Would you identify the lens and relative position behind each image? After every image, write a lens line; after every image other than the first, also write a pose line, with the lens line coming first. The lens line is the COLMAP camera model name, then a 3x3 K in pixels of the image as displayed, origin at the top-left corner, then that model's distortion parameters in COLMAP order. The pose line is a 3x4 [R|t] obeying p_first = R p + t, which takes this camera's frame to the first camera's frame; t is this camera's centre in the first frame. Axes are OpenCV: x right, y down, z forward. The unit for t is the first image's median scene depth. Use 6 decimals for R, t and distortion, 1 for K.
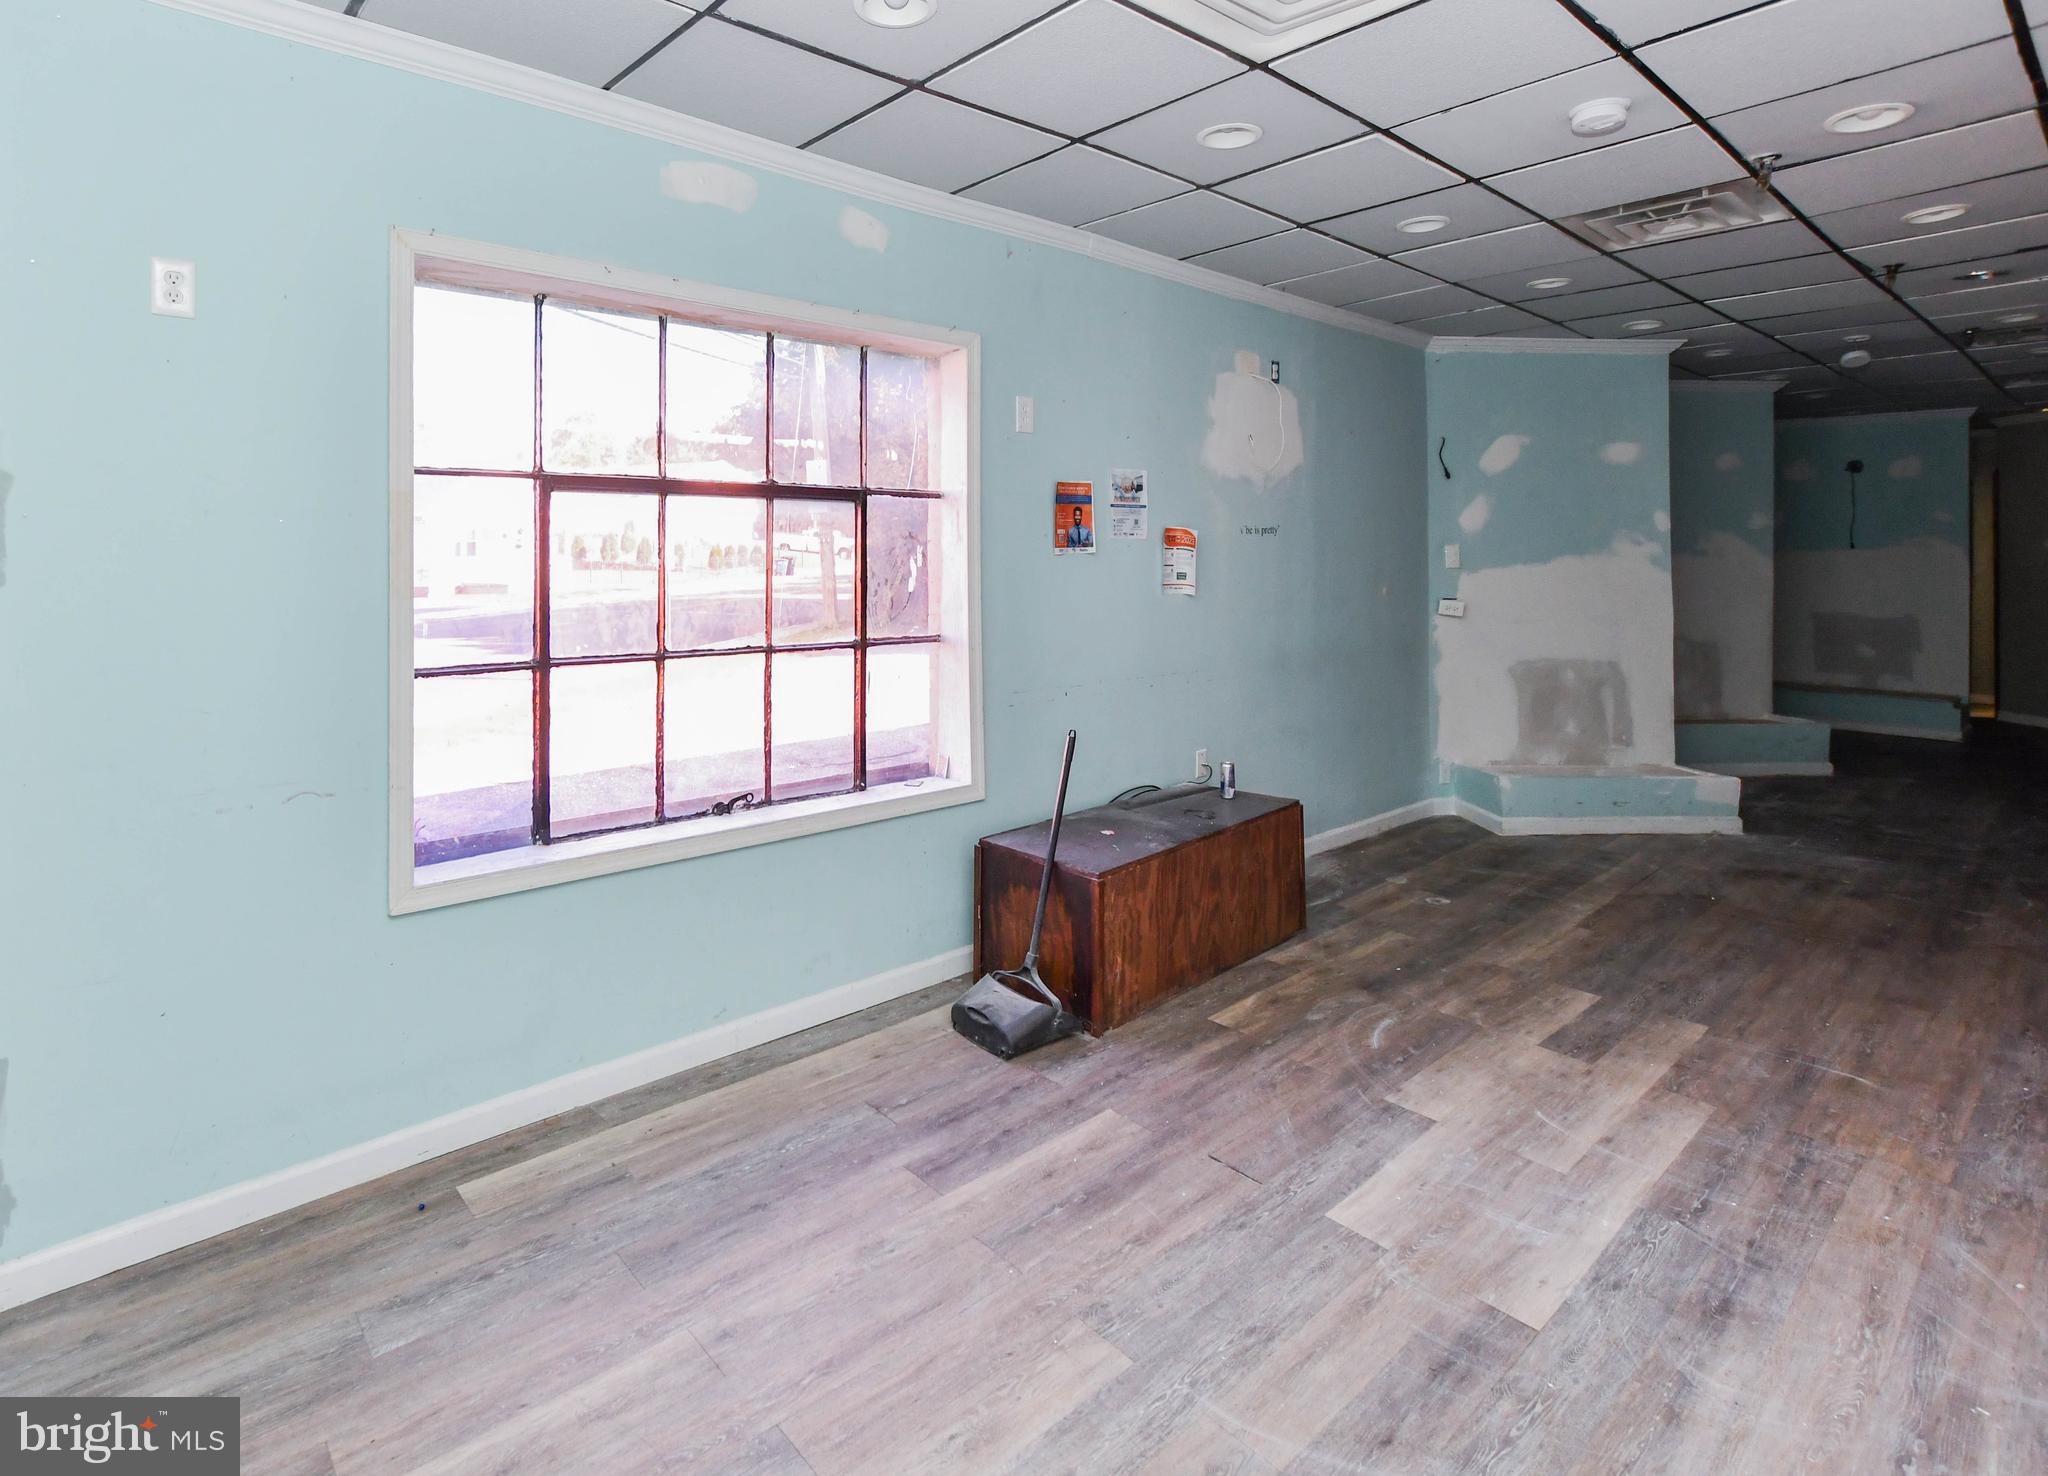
lens RADIAL K [[1025.2, 0, 964.2], [0, 1025.2, 527.1], [0, 0, 1]] dist [-0.006871, 0.000996]
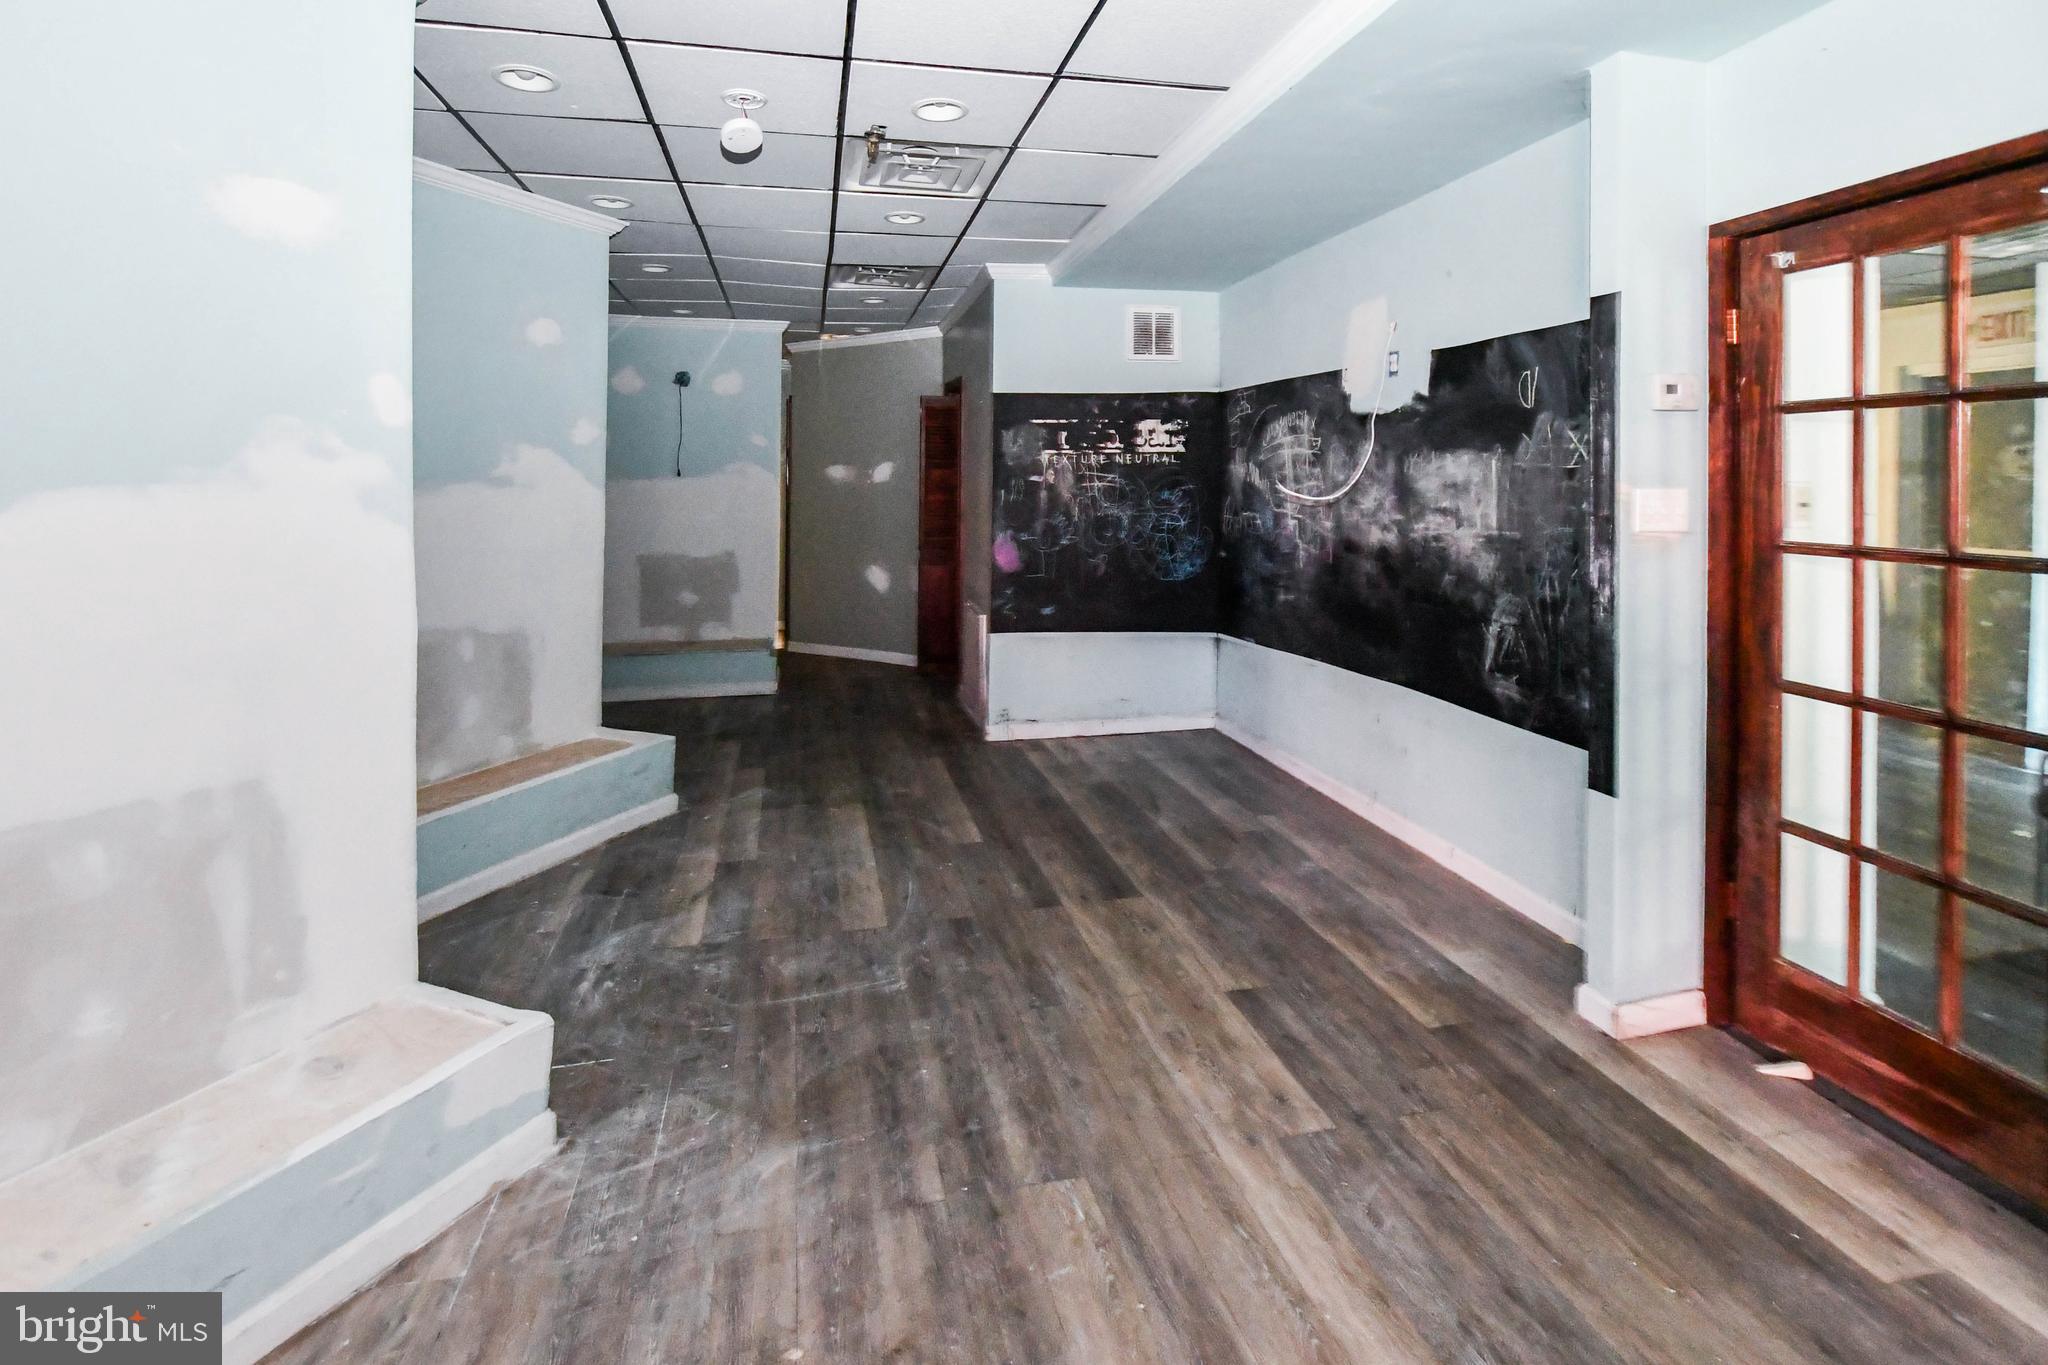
lens RADIAL K [[968.0, 0, 992.9], [0, 968.0, 505.6], [0, 0, 1]] dist [-0.004308, -0.000356]
pose [[0.480194, -0.024378, 0.876824, 0.826342], [-0.016597, 0.999182, 0.036870, 0.032835], [-0.877005, -0.032257, 0.479396, 1.076761]]
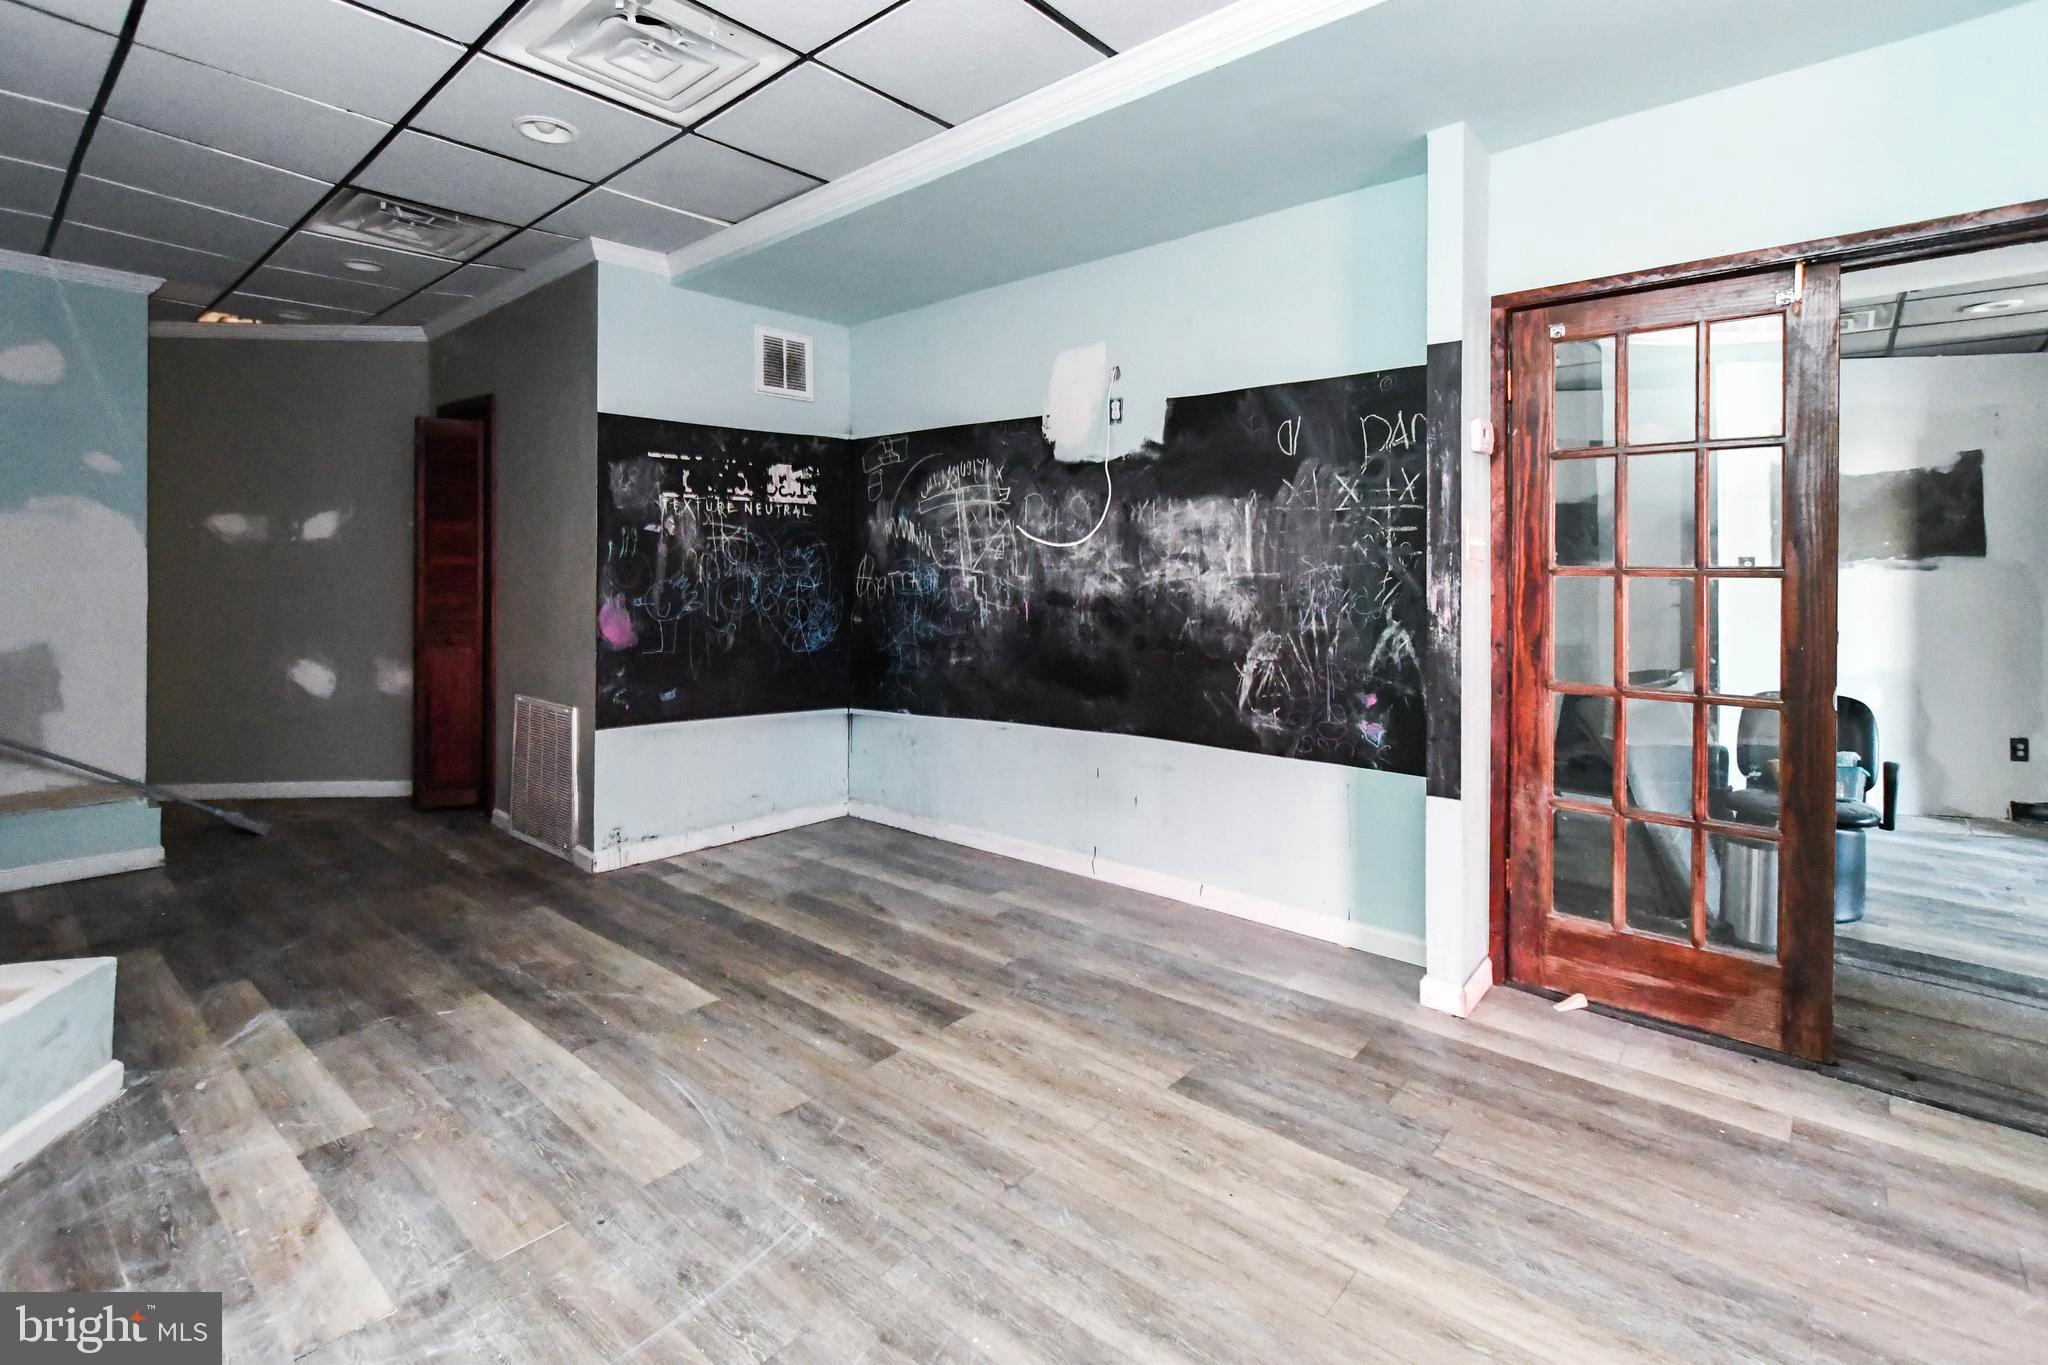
lens RADIAL K [[979.8, 0, 1022.2], [0, 979.8, 587.7], [0, 0, 1]] dist [-0.003007, 0.000821]
pose [[-0.148173, -0.017336, 0.988809, 0.942500], [-0.025025, 0.999592, 0.013775, 0.097796], [-0.988645, -0.022703, -0.148547, 1.521388]]
